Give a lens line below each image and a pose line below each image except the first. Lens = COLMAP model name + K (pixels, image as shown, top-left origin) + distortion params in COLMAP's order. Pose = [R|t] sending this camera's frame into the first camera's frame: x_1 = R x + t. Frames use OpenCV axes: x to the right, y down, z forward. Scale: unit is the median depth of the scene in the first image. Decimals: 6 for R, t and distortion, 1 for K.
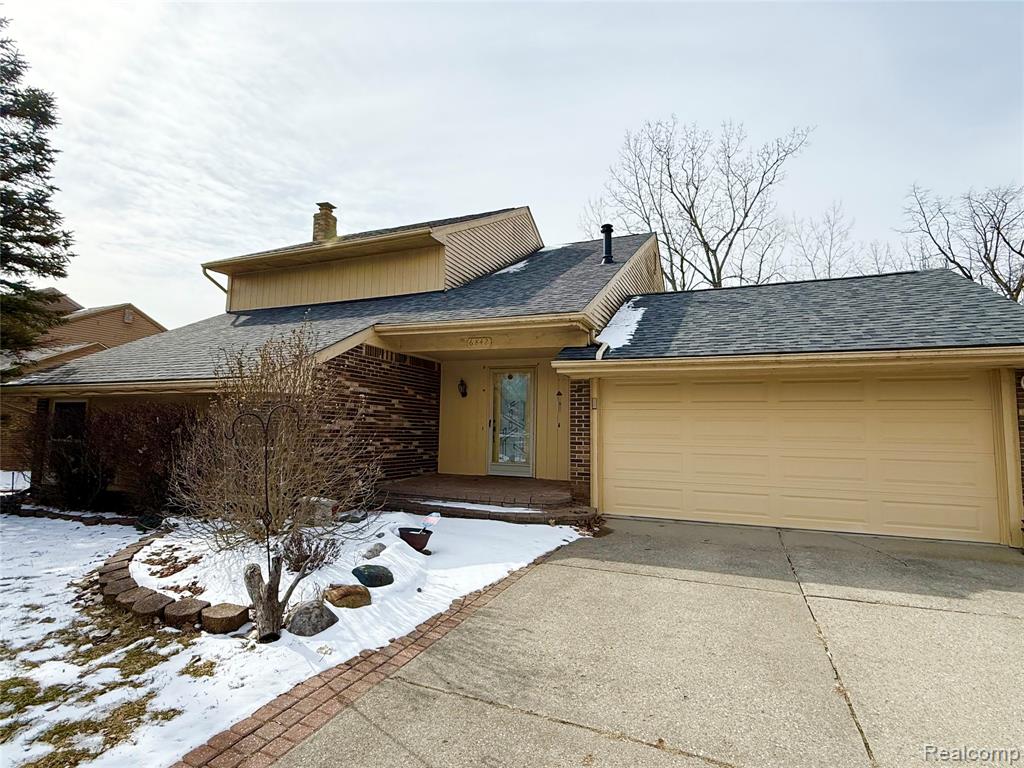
lens RADIAL K [[529.2, 0, 512.5], [0, 529.2, 382.5], [0, 0, 1]] dist [0.003234, 0.000646]
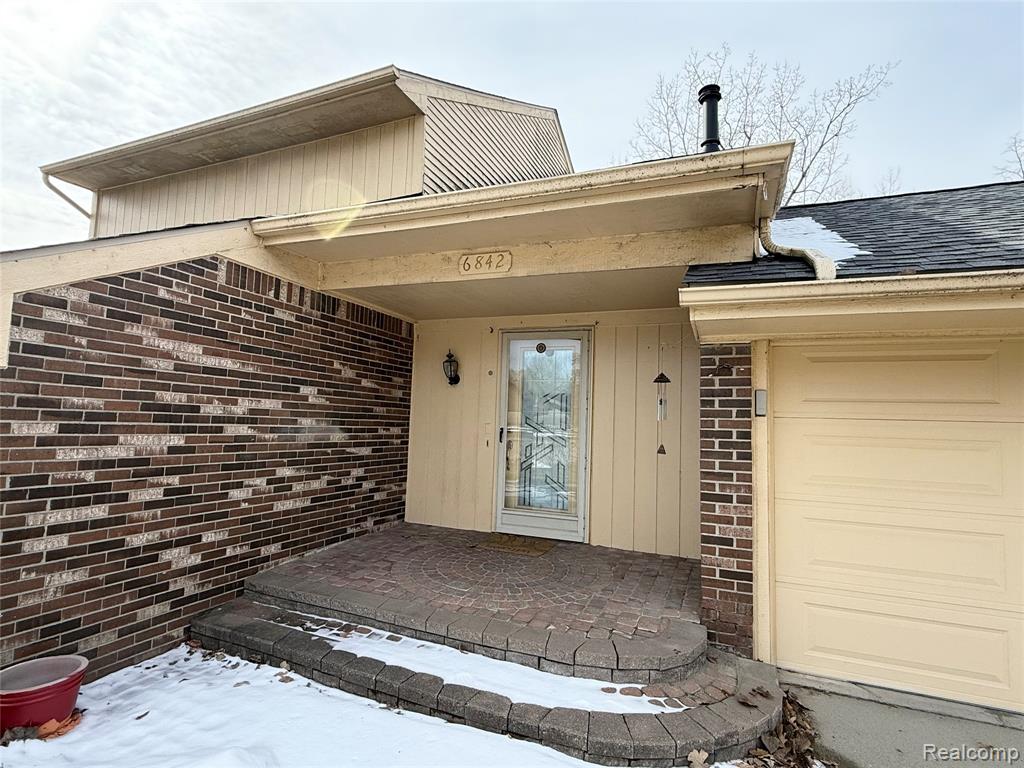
lens RADIAL K [[529.2, 0, 510.8], [0, 529.2, 384.5], [0, 0, 1]] dist [0.003234, 0.000646]
pose [[0.999873, 0.015845, 0.001390, -0.038128], [-0.015862, 0.999788, 0.013140, 0.021109], [-0.001181, -0.013160, 0.999913, 0.530181]]
